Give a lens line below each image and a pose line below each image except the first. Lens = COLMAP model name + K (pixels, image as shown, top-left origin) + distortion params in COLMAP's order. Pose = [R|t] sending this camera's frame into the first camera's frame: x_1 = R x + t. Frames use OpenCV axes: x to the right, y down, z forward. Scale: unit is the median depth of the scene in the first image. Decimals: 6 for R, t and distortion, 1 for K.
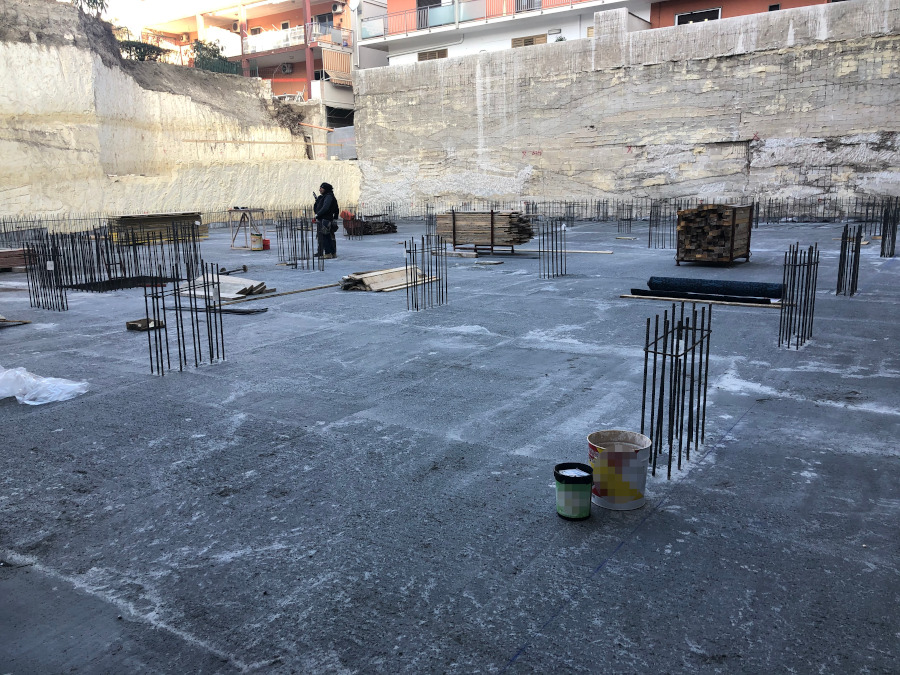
lens RADIAL K [[733.1, 0, 451.0], [0, 733.1, 329.5], [0, 0, 1]] dist [0.011963, 0.018705]
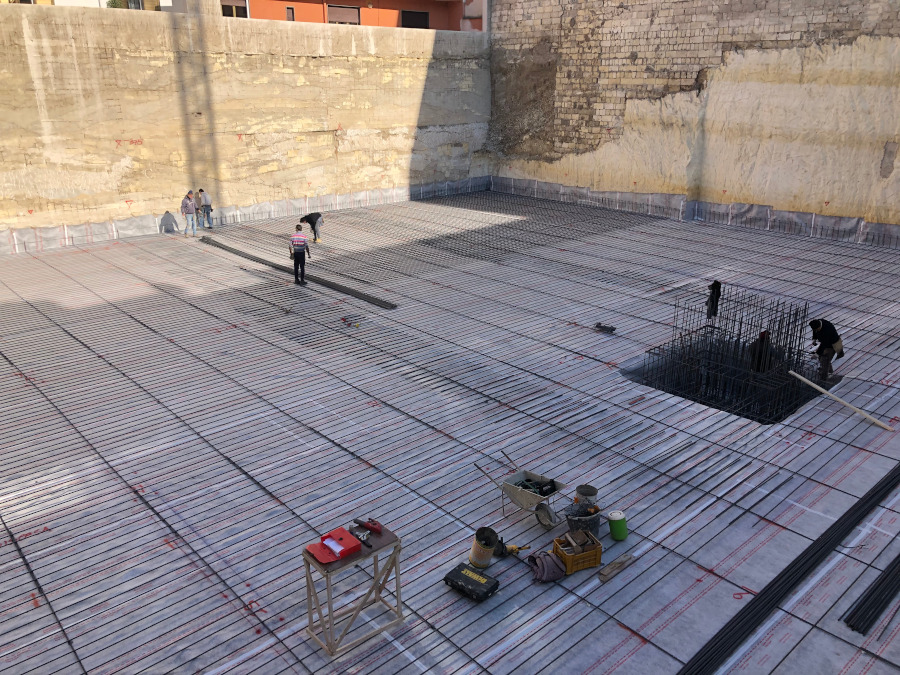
lens RADIAL K [[732.7, 0, 447.6], [0, 732.7, 328.7], [0, 0, 1]] dist [0.009931, 0.009817]
pose [[0.236150, -0.292110, 0.926771, -0.693369], [0.179193, 0.950480, 0.253923, -0.201289], [-0.955051, 0.106108, 0.276800, 0.482166]]
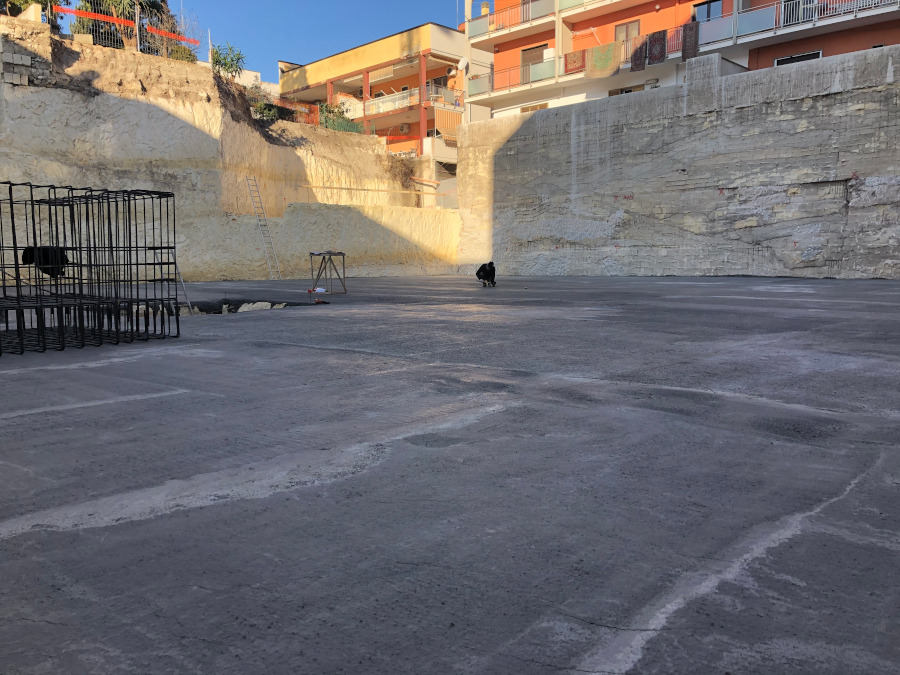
lens RADIAL K [[733.1, 0, 451.0], [0, 733.1, 329.5], [0, 0, 1]] dist [0.011963, 0.018705]
pose [[0.984064, 0.031661, -0.174970, 0.064413], [-0.047591, 0.995018, -0.087608, 0.042848], [0.171325, 0.094539, 0.980668, -0.013438]]
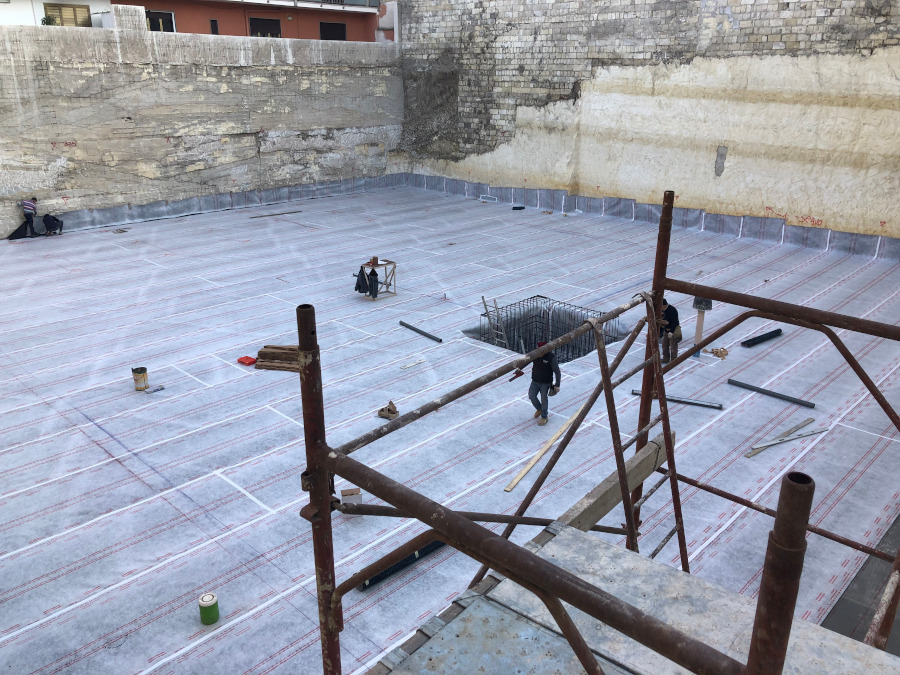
lens RADIAL K [[733.1, 0, 451.0], [0, 733.1, 329.5], [0, 0, 1]] dist [0.011963, 0.018705]
pose [[0.171783, -0.304908, 0.936761, -0.815199], [0.176682, 0.945014, 0.275195, -0.204852], [-0.969162, 0.118235, 0.216209, 0.379105]]
